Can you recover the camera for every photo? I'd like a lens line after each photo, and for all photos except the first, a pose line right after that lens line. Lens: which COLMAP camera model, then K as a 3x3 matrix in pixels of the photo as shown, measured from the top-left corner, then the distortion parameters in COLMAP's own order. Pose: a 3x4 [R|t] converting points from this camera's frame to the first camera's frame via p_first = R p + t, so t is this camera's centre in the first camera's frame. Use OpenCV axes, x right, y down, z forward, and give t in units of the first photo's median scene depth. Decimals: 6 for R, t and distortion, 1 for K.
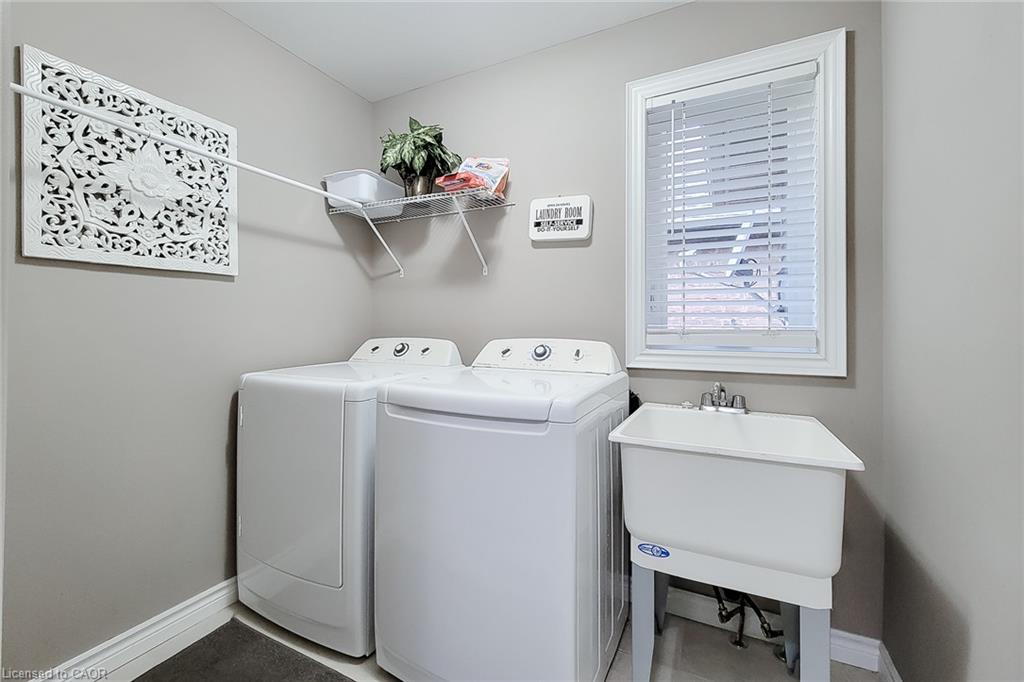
lens RADIAL K [[421.3, 0, 504.2], [0, 421.3, 306.3], [0, 0, 1]] dist [0.000377, 0.000178]
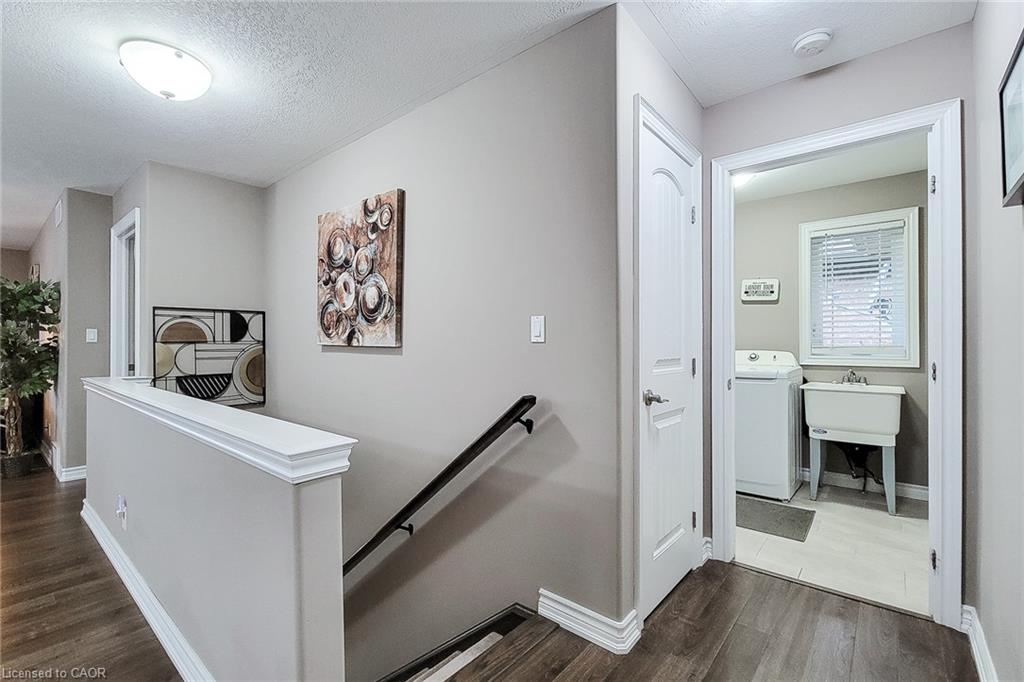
lens RADIAL K [[435.2, 0, 511.5], [0, 435.2, 334.7], [0, 0, 1]] dist [0.000869, -0.000061]
pose [[0.972995, -0.012982, -0.230461, -0.589024], [0.016799, 0.999752, 0.014609, -0.053436], [0.230214, -0.018086, 0.972972, -1.382797]]
